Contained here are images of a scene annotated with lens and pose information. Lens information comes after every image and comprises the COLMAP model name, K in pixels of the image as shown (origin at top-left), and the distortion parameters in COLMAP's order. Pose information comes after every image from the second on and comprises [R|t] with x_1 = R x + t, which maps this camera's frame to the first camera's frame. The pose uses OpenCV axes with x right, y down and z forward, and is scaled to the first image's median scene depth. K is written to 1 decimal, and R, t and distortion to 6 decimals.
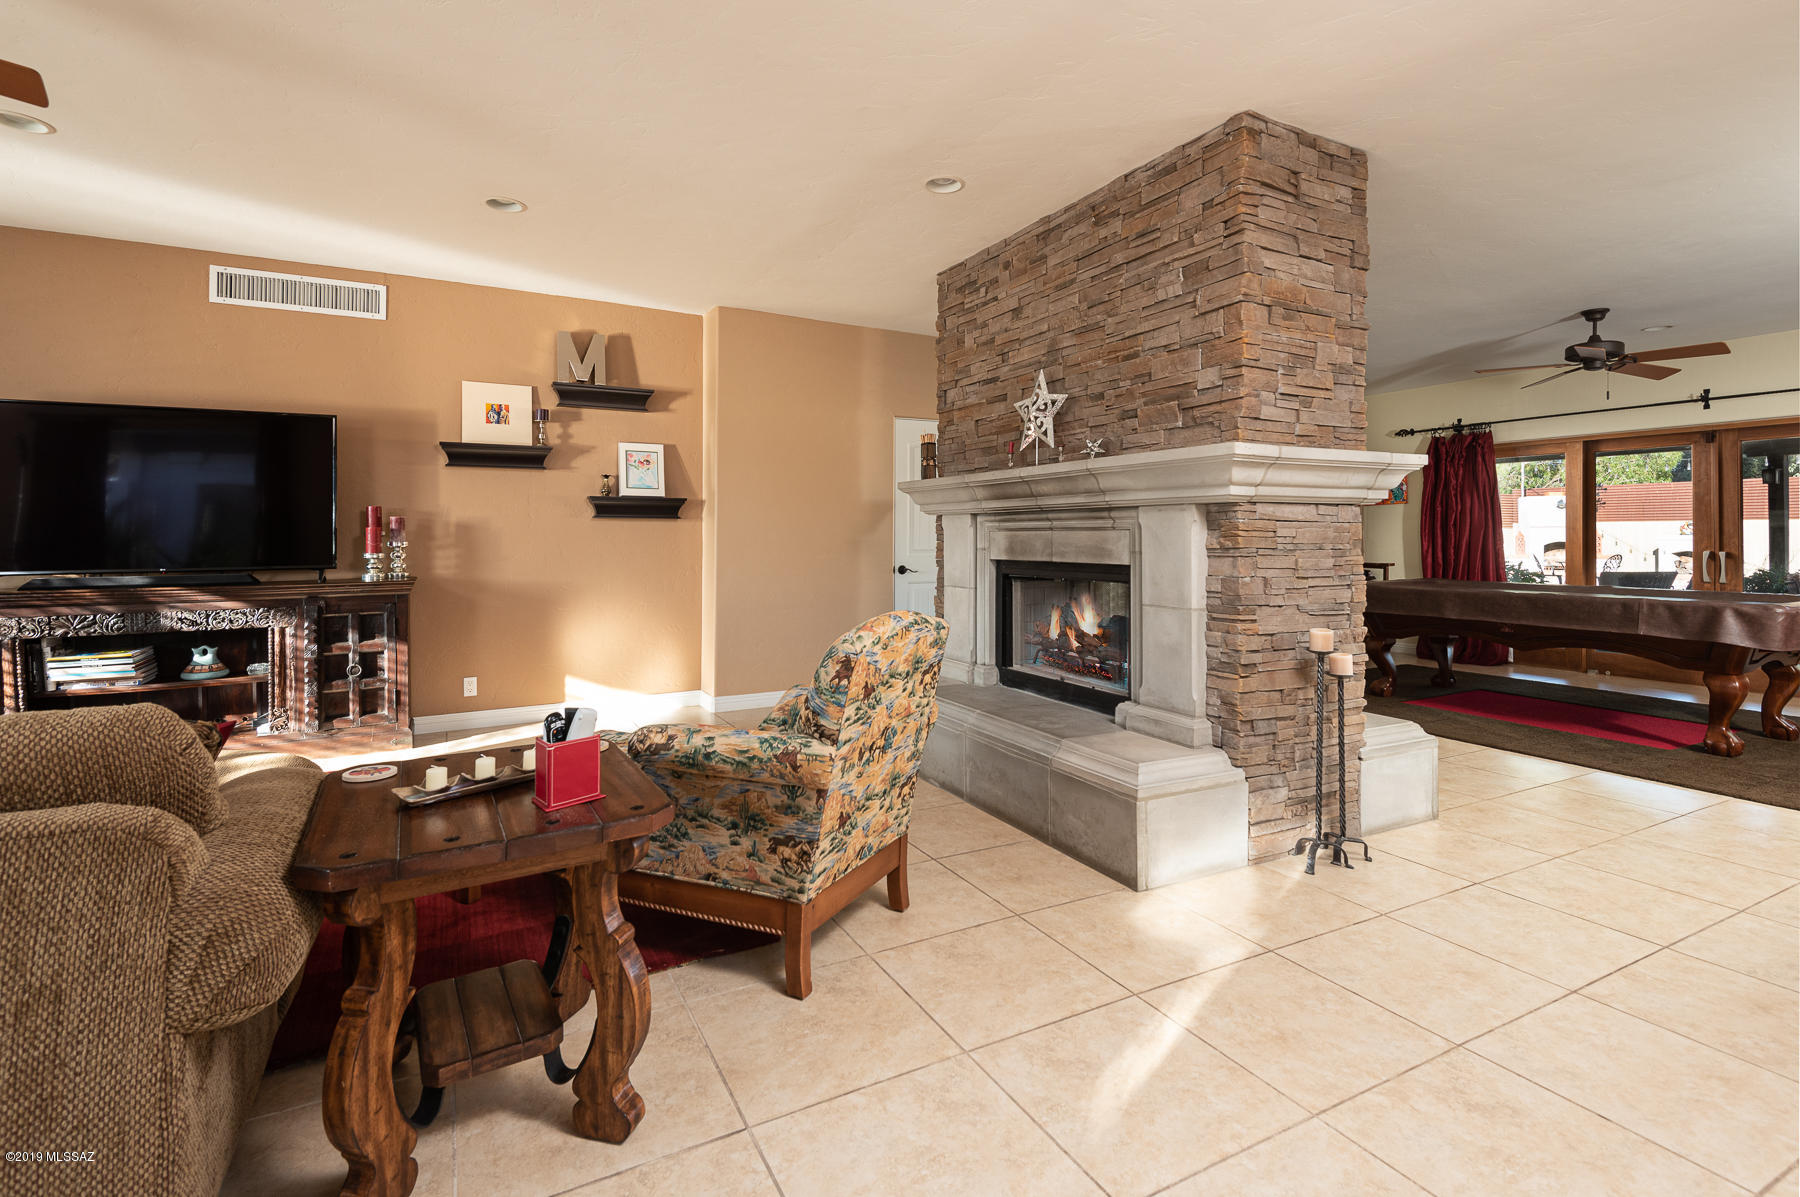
lens RADIAL K [[858.6, 0, 902.8], [0, 858.6, 536.7], [0, 0, 1]] dist [-0.000564, -0.000591]
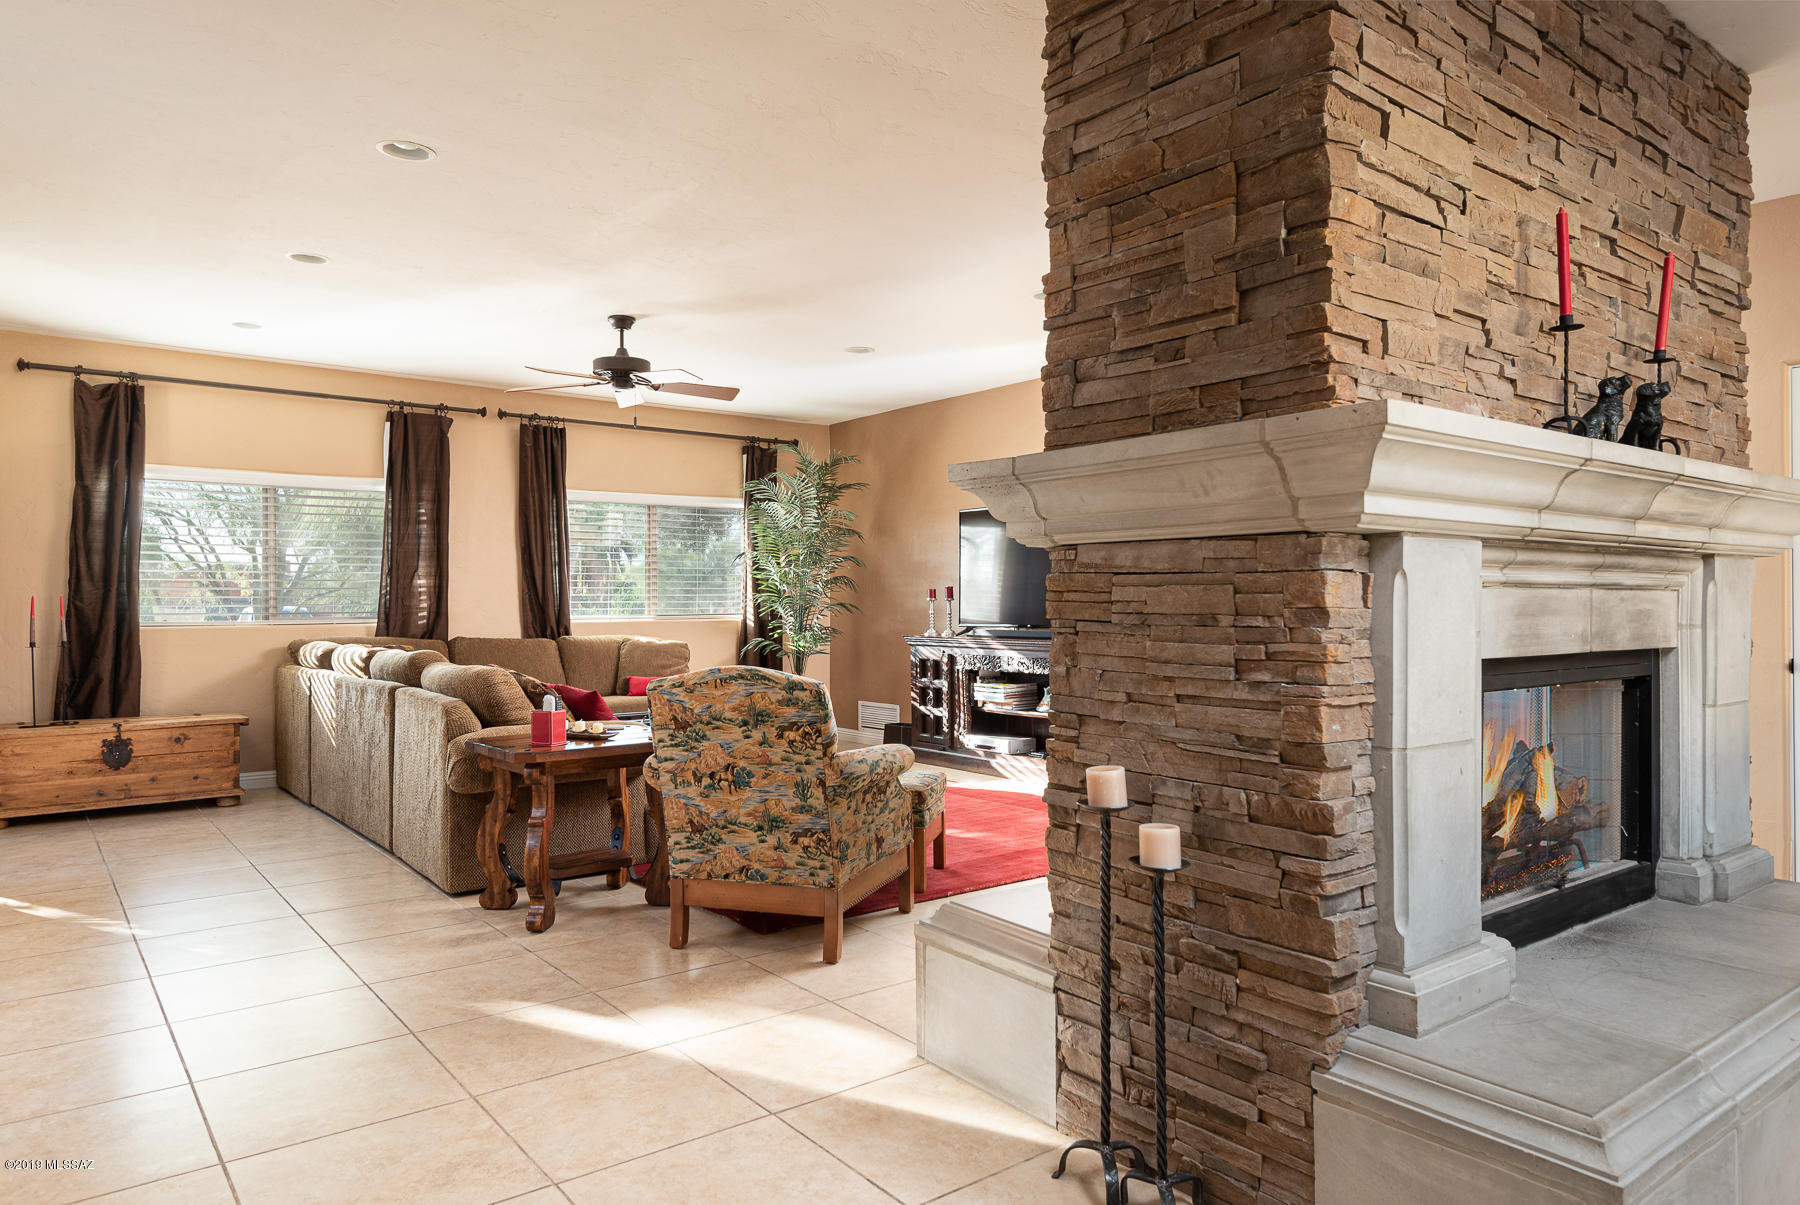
lens RADIAL K [[1143.9, 0, 900.0], [0, 1143.9, 602.5], [0, 0, 1]] dist [0.001386, 0.001966]
pose [[0.169627, 0.003021, -0.985504, 1.173245], [-0.000916, 0.999995, 0.002908, -0.001547], [0.985508, 0.000410, 0.169629, 0.726795]]
